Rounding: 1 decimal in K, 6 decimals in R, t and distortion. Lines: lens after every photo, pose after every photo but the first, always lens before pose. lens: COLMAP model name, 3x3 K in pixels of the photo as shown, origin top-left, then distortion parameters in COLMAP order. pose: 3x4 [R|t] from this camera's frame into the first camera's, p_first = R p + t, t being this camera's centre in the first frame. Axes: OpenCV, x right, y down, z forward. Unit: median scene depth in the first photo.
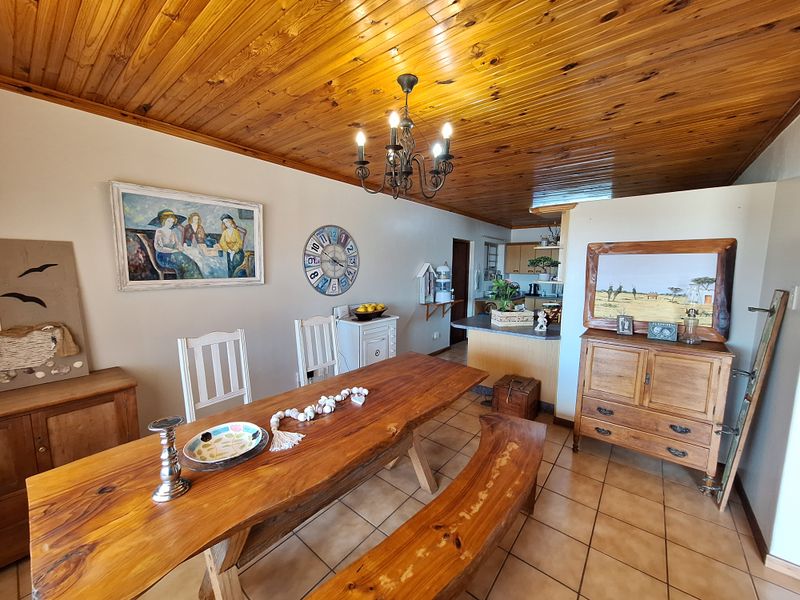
lens RADIAL K [[315.6, 0, 400.0], [0, 315.6, 300.0], [0, 0, 1]] dist [-0.001578, 0.000070]
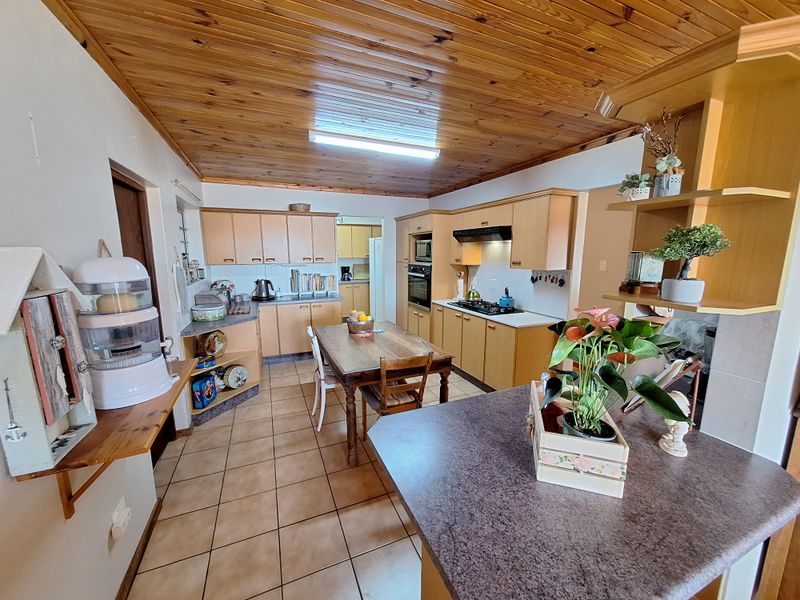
lens RADIAL K [[315.6, 0, 400.0], [0, 315.6, 300.0], [0, 0, 1]] dist [-0.001578, 0.000070]
pose [[0.471234, -0.152128, 0.868790, 0.047381], [0.102913, 0.987769, 0.117142, -0.158647], [-0.875984, 0.034208, 0.481126, 1.342373]]
